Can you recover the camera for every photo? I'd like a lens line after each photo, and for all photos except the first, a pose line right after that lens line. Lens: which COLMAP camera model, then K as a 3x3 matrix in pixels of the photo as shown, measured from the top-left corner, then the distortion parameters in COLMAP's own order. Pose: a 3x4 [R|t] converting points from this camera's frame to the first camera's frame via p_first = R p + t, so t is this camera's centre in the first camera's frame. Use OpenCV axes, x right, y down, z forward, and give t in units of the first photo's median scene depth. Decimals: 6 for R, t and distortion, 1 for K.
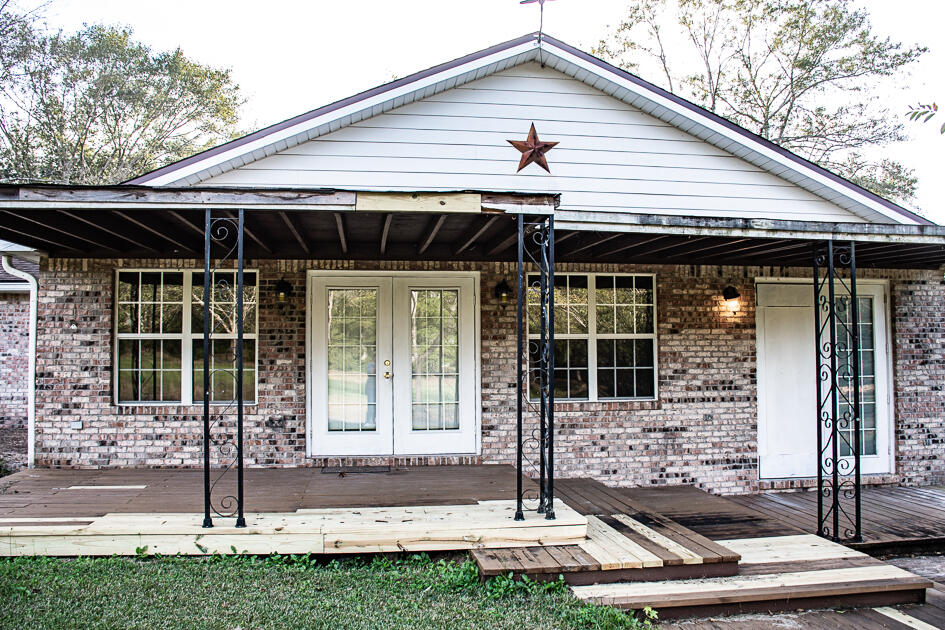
lens RADIAL K [[755.2, 0, 475.8], [0, 755.2, 326.7], [0, 0, 1]] dist [-0.140307, 0.082241]
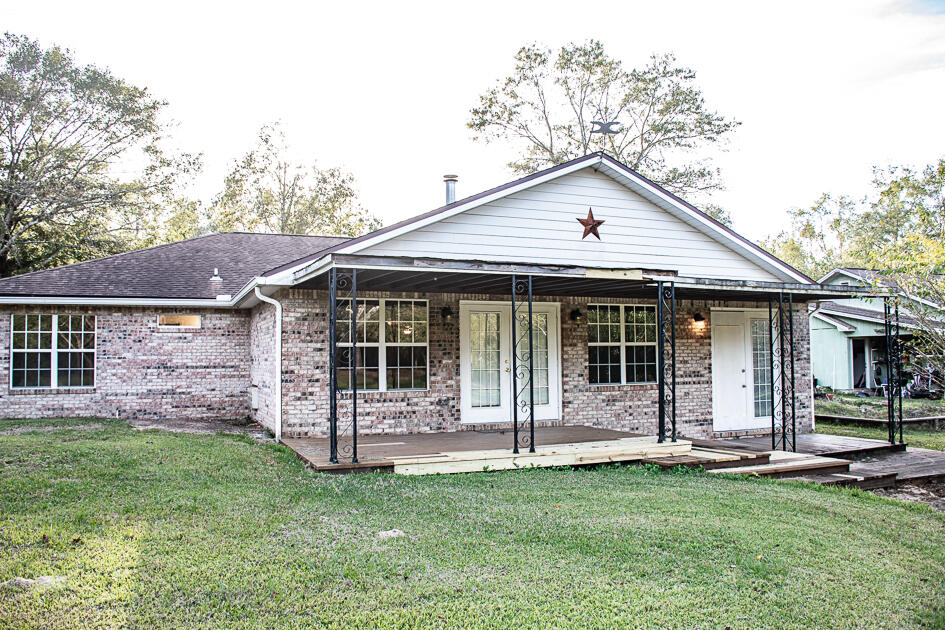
lens RADIAL K [[727.1, 0, 476.0], [0, 727.1, 327.4], [0, 0, 1]] dist [-0.137562, 0.074606]
pose [[0.965914, 0.005622, 0.258801, -0.576051], [-0.005187, 0.999984, -0.002364, -0.018074], [-0.258810, 0.000941, 0.965928, -0.420568]]
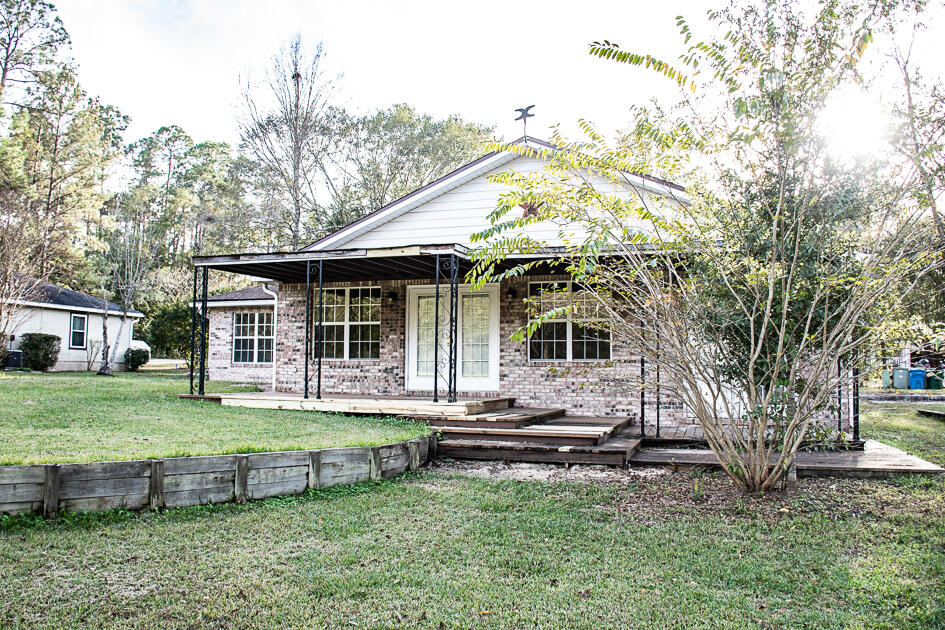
lens RADIAL K [[755.2, 0, 475.8], [0, 755.2, 326.7], [0, 0, 1]] dist [-0.140307, 0.082241]
pose [[0.901866, -0.014585, -0.431769, 0.708199], [0.005307, 0.999729, -0.022686, 0.065259], [0.431982, 0.018168, 0.901699, -0.554512]]
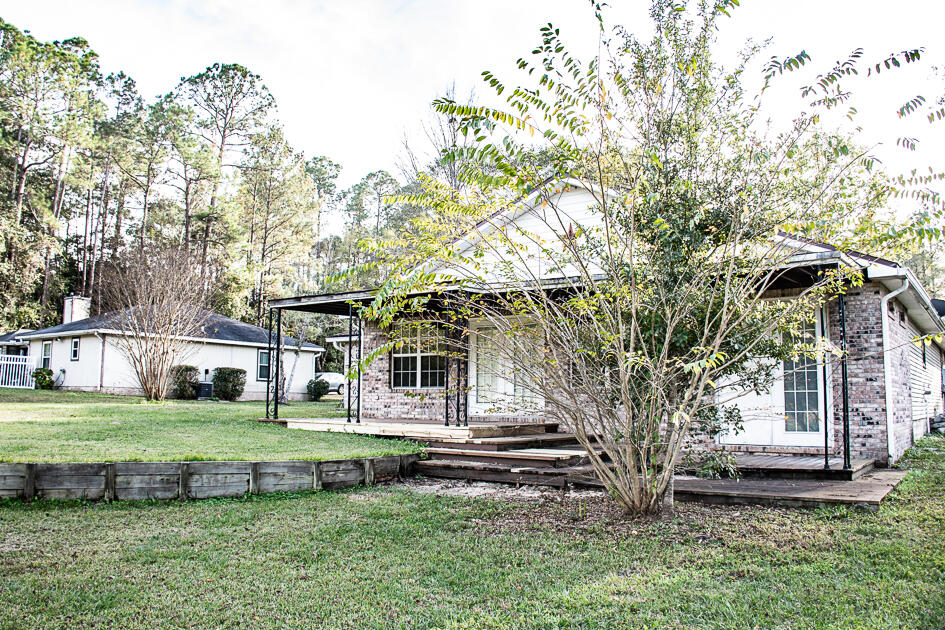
lens RADIAL K [[765.3, 0, 474.9], [0, 765.3, 330.5], [0, 0, 1]] dist [-0.135647, 0.073420]
pose [[0.731060, -0.053524, -0.680211, 1.131191], [0.018294, 0.998098, -0.058877, 0.072298], [0.682068, 0.030599, 0.730648, -0.416327]]
